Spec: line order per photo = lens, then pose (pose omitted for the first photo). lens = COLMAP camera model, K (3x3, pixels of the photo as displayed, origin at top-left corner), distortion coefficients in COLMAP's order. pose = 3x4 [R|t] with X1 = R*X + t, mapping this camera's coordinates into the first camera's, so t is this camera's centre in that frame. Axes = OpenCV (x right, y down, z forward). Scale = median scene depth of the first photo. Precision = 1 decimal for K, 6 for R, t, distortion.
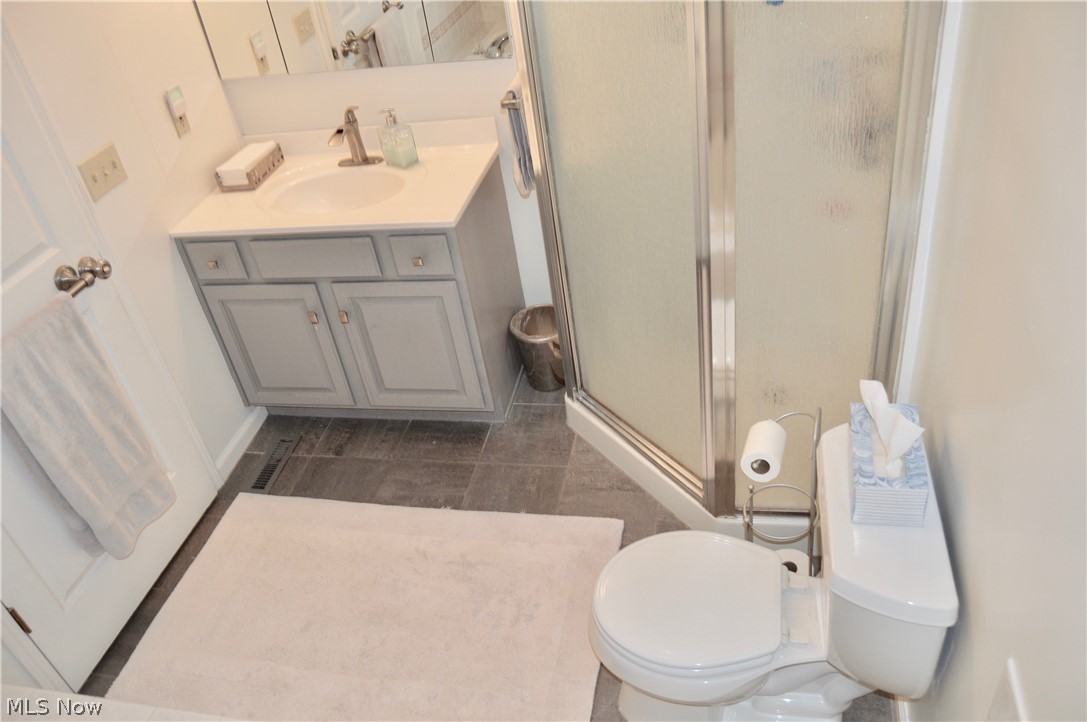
lens RADIAL K [[861.7, 0, 543.9], [0, 861.7, 359.1], [0, 0, 1]] dist [-0.064729, 0.006058]
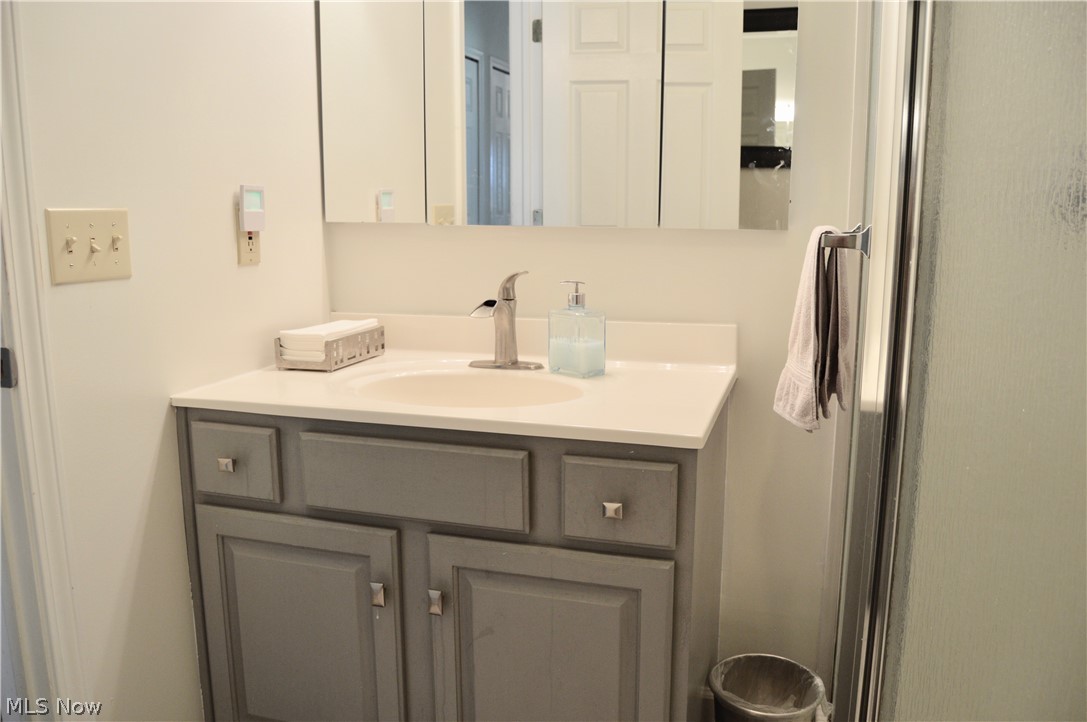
lens RADIAL K [[861.7, 0, 539.4], [0, 861.7, 362.4], [0, 0, 1]] dist [-0.064729, 0.006058]
pose [[0.985035, 0.149519, -0.085737, -0.145146], [-0.171750, 0.893211, -0.415543, 0.026665], [0.014450, 0.424050, 0.905523, 0.458088]]
